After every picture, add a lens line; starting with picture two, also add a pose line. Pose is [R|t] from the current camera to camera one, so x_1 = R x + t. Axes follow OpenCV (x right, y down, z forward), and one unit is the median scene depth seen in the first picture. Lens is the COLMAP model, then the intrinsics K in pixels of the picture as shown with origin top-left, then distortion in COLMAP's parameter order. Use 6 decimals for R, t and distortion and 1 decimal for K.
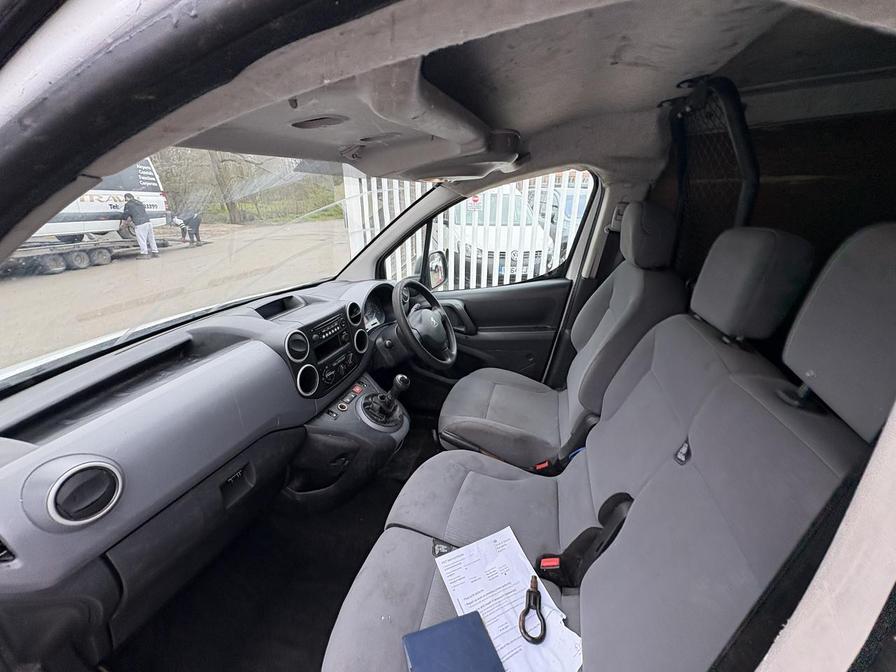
lens RADIAL K [[357.0, 0, 446.6], [0, 357.0, 336.8], [0, 0, 1]] dist [0.000120, 0.000526]
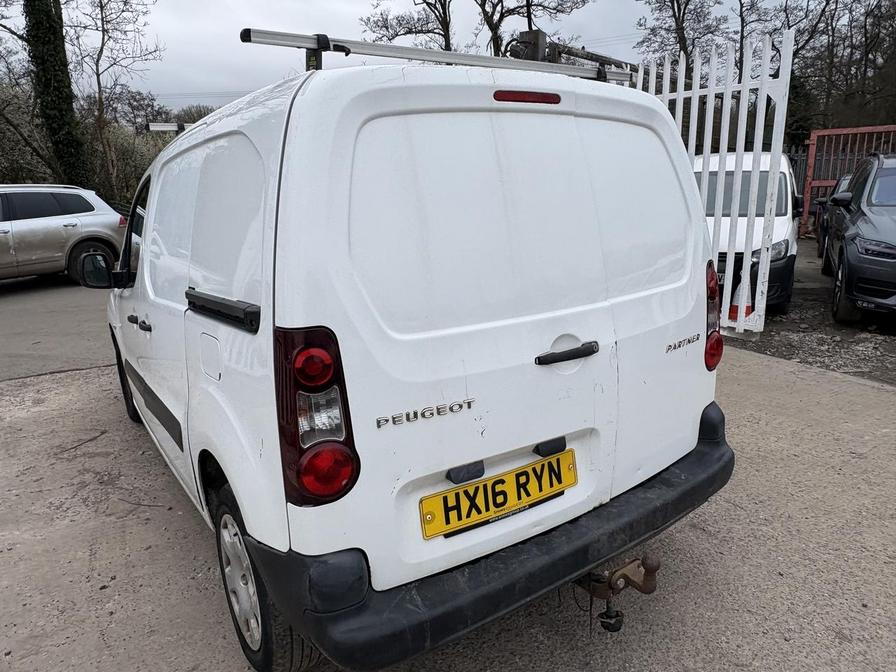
lens RADIAL K [[604.5, 0, 450.2], [0, 604.5, 329.0], [0, 0, 1]] dist [-0.000527, 0.004654]
pose [[0.775247, 0.130469, -0.618037, 2.604905], [-0.201405, 0.978423, -0.046089, 0.324064], [0.598689, 0.160207, 0.784796, -1.021770]]
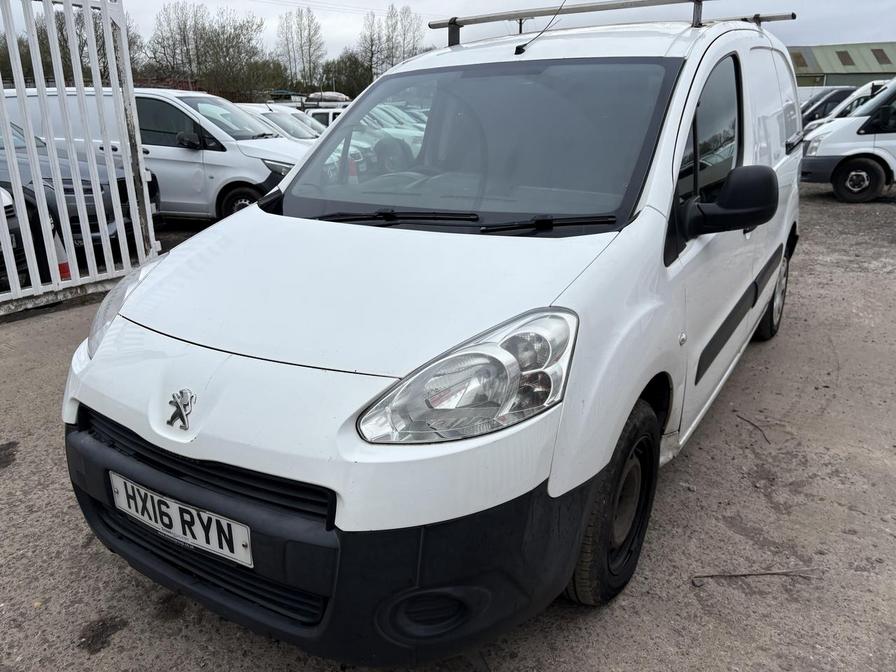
lens RADIAL K [[677.6, 0, 441.5], [0, 677.6, 341.4], [0, 0, 1]] dist [0.027884, -0.016476]
pose [[0.291564, -0.298792, 0.908688, -2.602139], [0.357627, 0.915122, 0.186159, -0.029600], [-0.887183, 0.270694, 0.373673, 0.341003]]
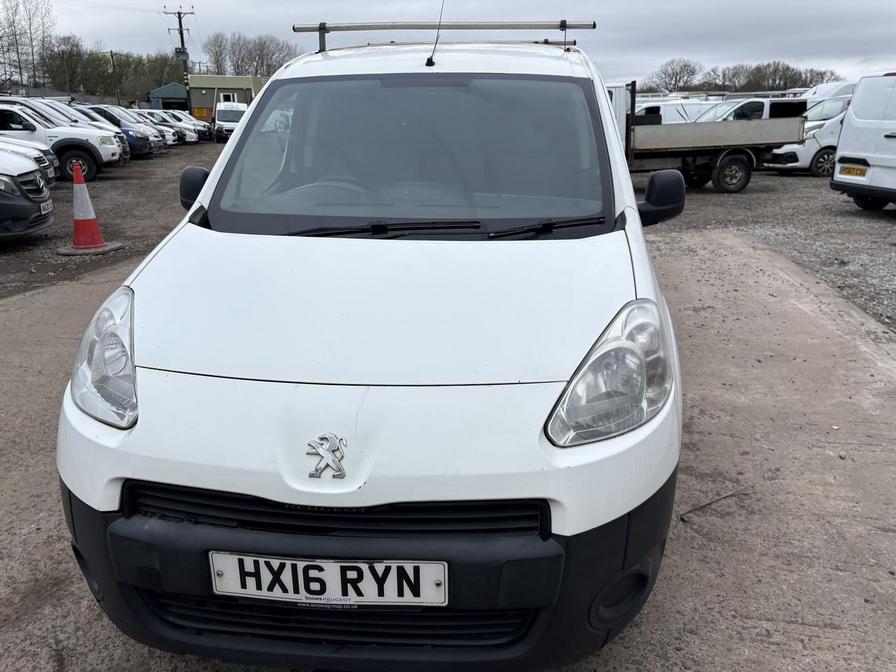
lens RADIAL K [[677.6, 0, 452.4], [0, 677.6, 328.9], [0, 0, 1]] dist [0.027884, -0.016476]
pose [[-0.178132, -0.289565, 0.940437, -2.670415], [0.355318, 0.872311, 0.335891, -0.371716], [-0.917615, 0.393987, -0.052499, 1.135339]]
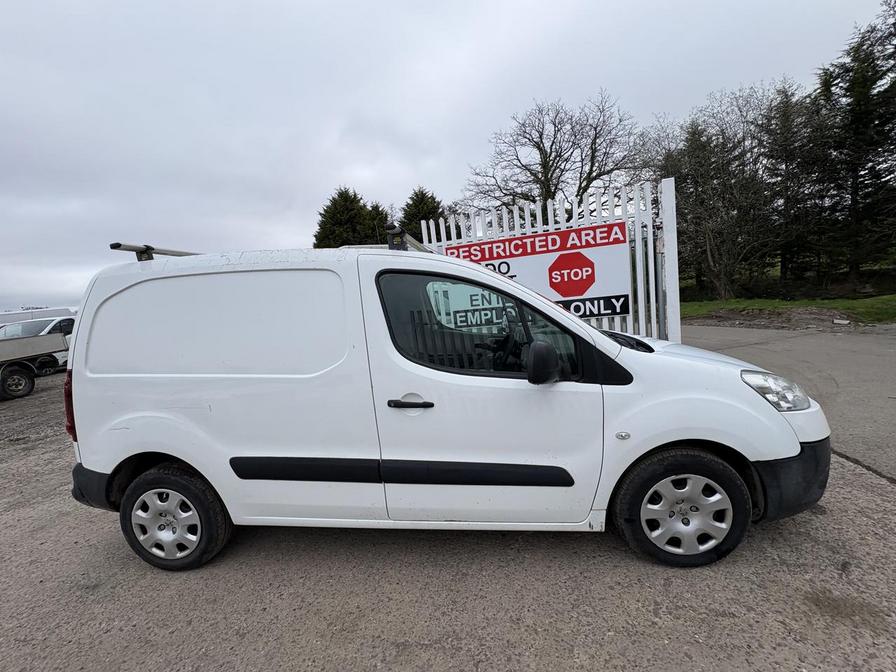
lens RADIAL K [[357.0, 0, 444.3], [0, 357.0, 334.2], [0, 0, 1]] dist [0.000120, 0.000526]
pose [[-0.980122, 0.114371, -0.162114, 0.509345], [0.027890, 0.888429, 0.458166, -1.046727], [0.196428, 0.444537, -0.873958, 2.733585]]
